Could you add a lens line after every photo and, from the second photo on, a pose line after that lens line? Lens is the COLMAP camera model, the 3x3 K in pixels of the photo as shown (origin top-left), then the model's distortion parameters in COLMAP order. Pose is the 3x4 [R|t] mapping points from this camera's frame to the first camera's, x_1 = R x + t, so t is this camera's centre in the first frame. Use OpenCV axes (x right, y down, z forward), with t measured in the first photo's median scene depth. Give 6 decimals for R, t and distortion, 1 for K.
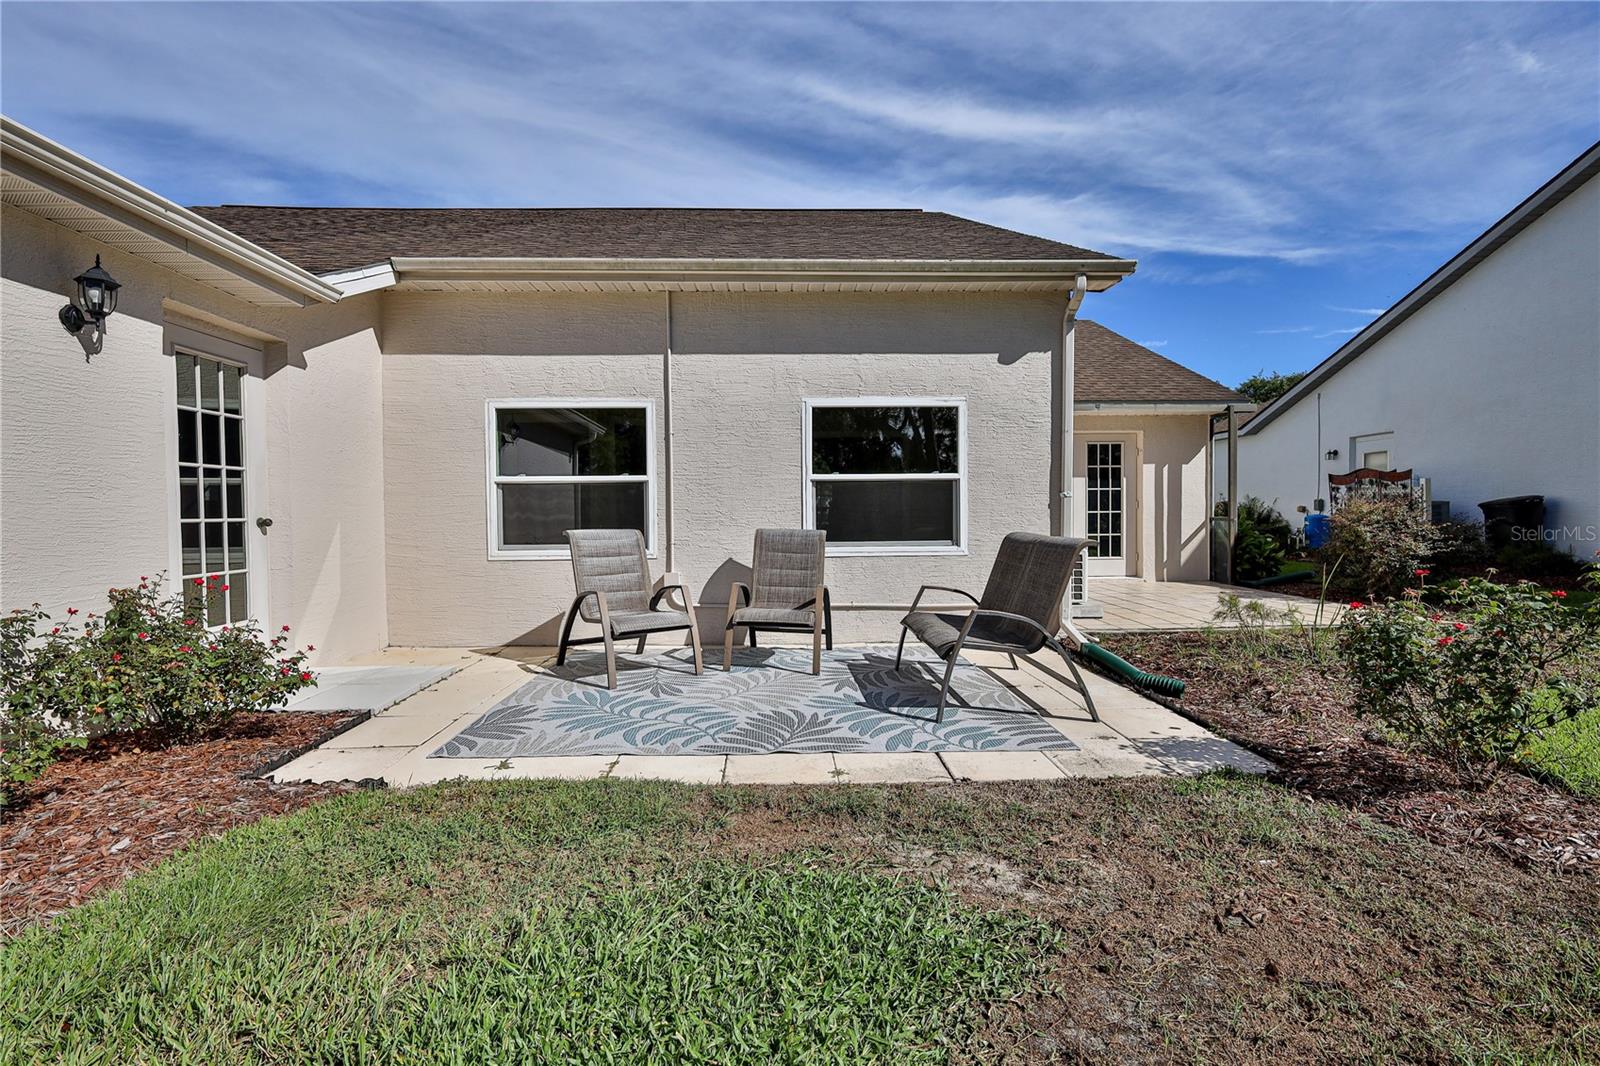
lens RADIAL K [[701.2, 0, 797.7], [0, 701.2, 536.9], [0, 0, 1]] dist [-0.002188, -0.000299]
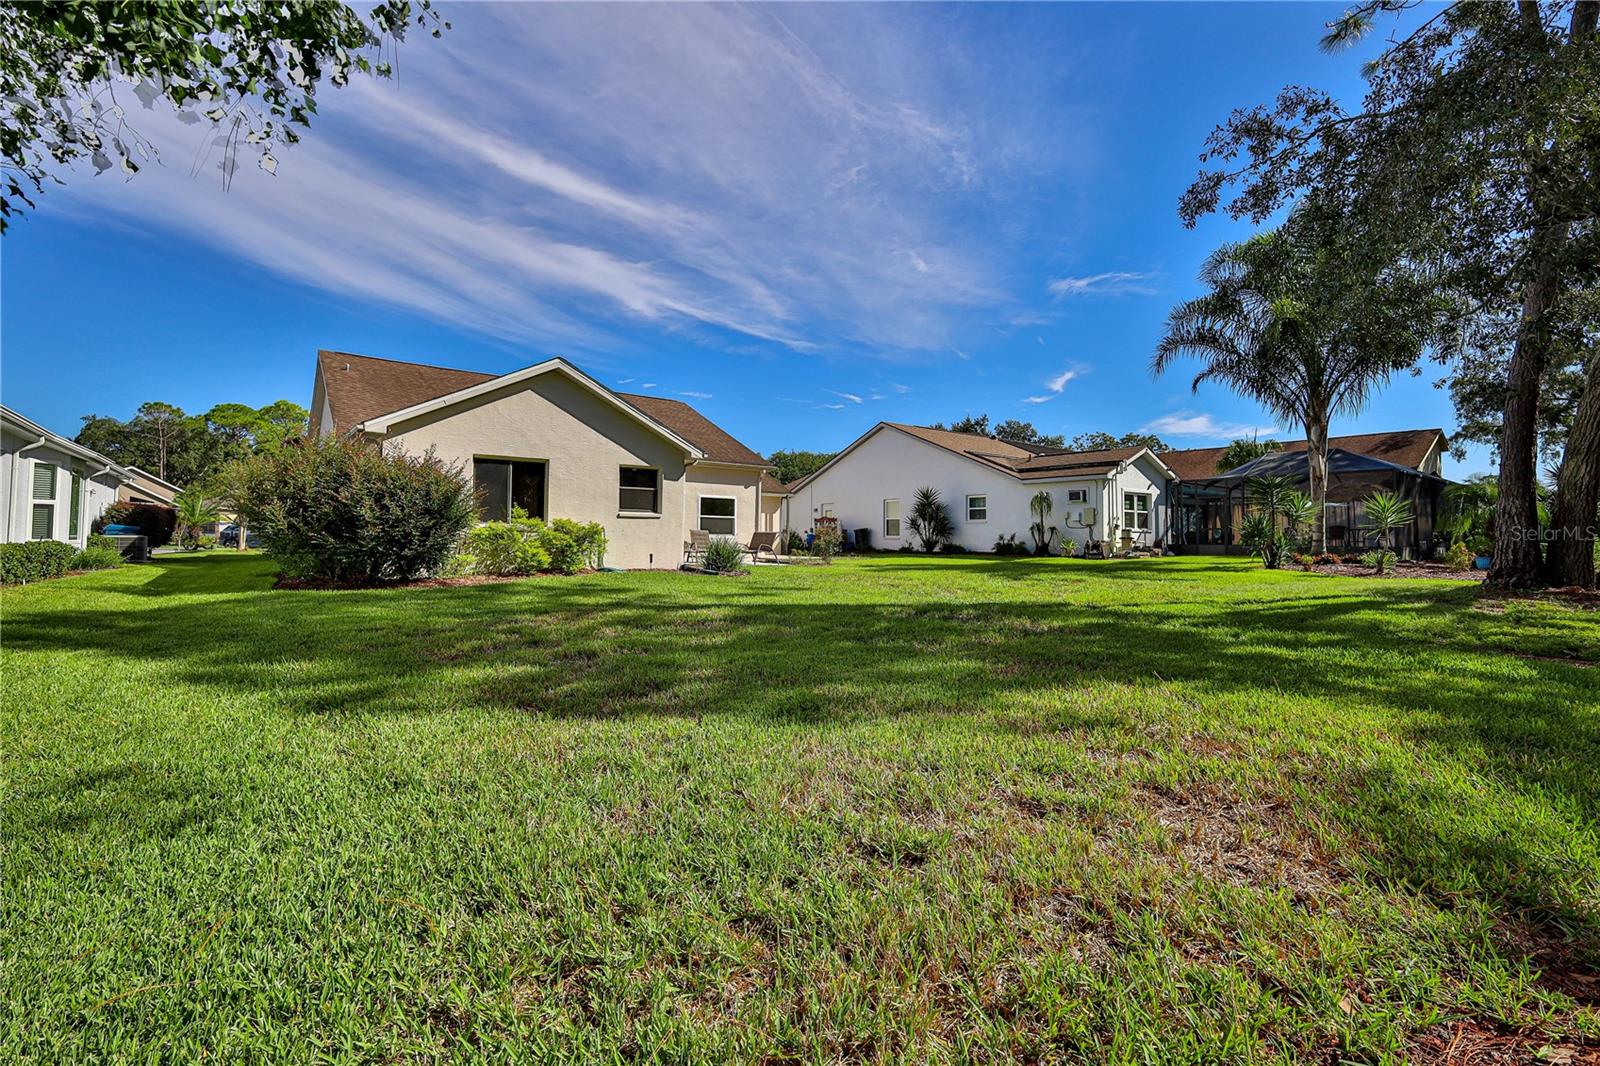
lens RADIAL K [[701.2, 0, 800.3], [0, 701.2, 536.7], [0, 0, 1]] dist [-0.002188, -0.000299]
pose [[0.810030, 0.021156, 0.586007, -1.681819], [0.000630, 0.999317, -0.036948, 0.155645], [-0.586389, 0.030298, 0.809463, -2.239087]]
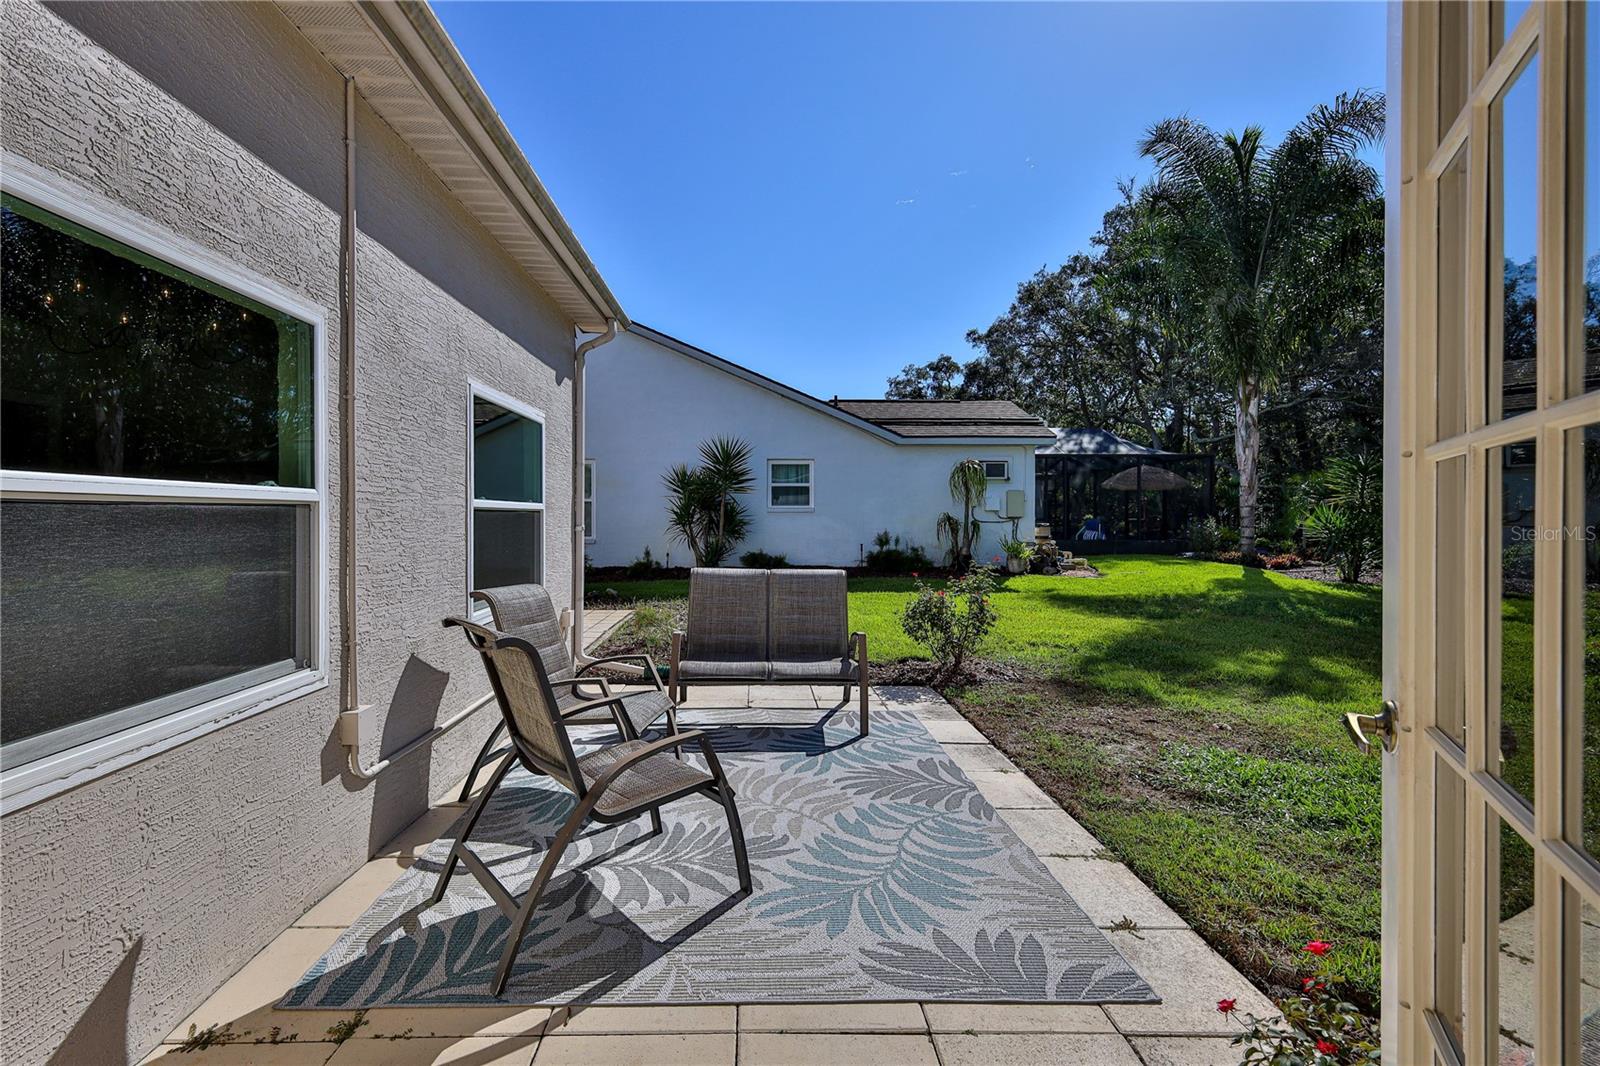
lens RADIAL K [[701.2, 0, 792.8], [0, 701.2, 523.7], [0, 0, 1]] dist [-0.002188, -0.000299]
pose [[0.007525, -0.000855, 0.999971, -0.579416], [0.033423, 0.999441, 0.000603, -0.053988], [-0.999413, 0.033418, 0.007549, 0.665070]]
